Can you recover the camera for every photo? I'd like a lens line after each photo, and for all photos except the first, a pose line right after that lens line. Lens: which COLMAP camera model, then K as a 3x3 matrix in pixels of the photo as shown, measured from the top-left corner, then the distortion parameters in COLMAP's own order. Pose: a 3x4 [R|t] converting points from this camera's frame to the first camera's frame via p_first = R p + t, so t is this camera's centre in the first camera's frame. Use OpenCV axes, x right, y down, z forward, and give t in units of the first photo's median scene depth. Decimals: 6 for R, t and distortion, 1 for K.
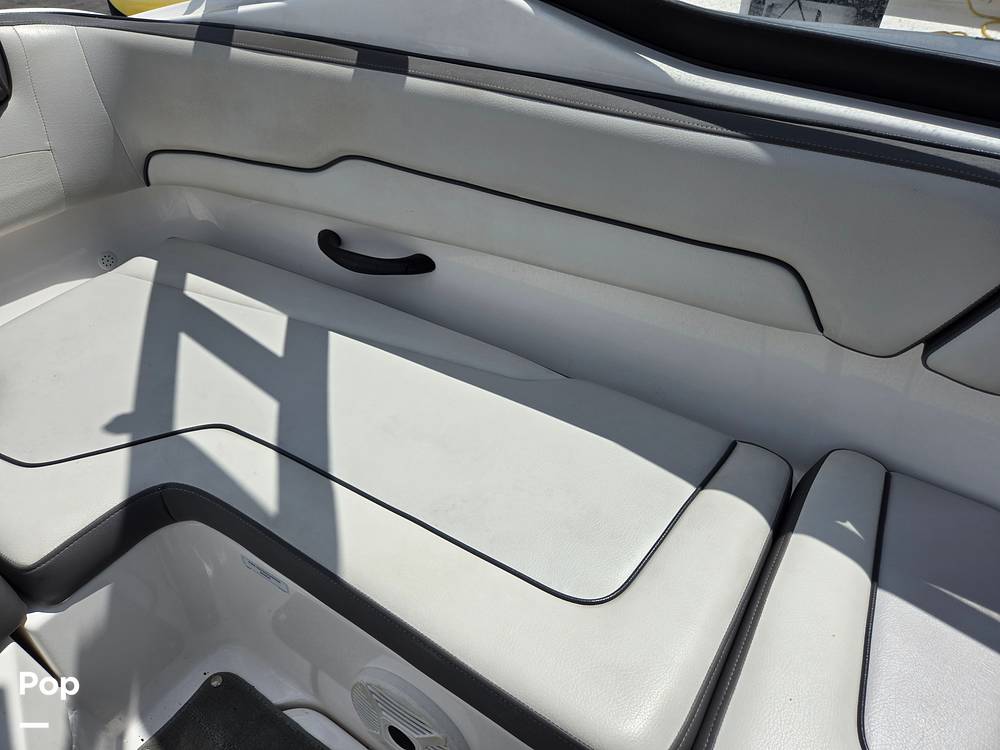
lens RADIAL K [[675.8, 0, 504.9], [0, 675.8, 375.5], [0, 0, 1]] dist [0.032893, -0.034975]
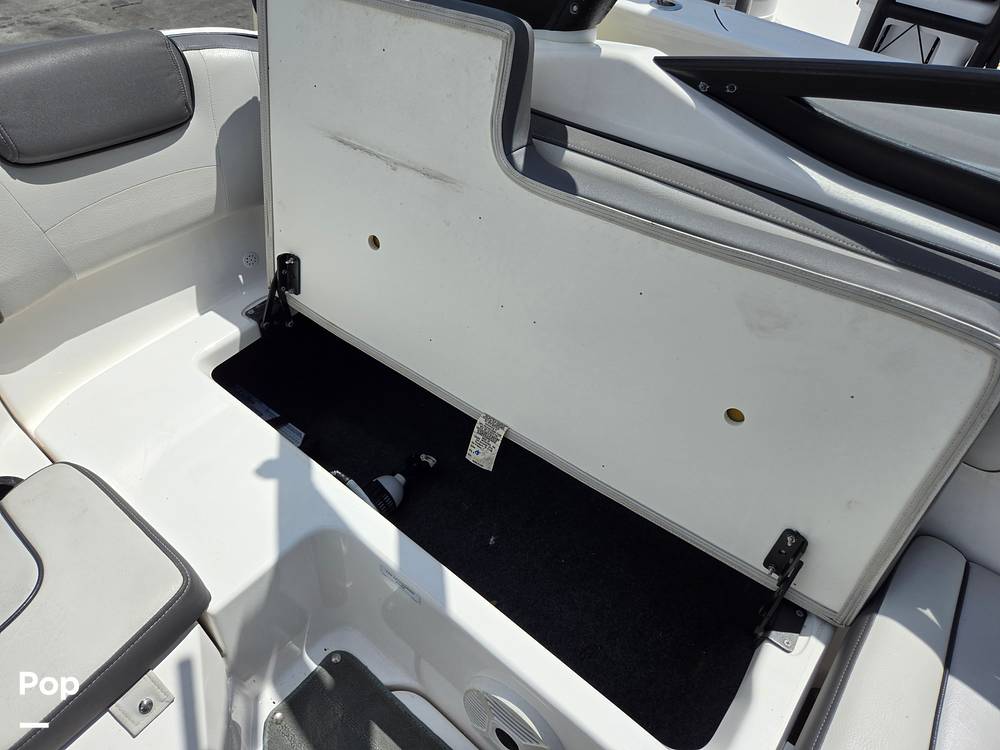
lens RADIAL K [[675.8, 0, 501.1], [0, 675.8, 368.3], [0, 0, 1]] dist [0.032893, -0.034975]
pose [[0.992744, 0.110185, -0.048145, -0.149446], [-0.106877, 0.992039, 0.066605, -0.147224], [0.055100, -0.060977, 0.996617, -0.102477]]
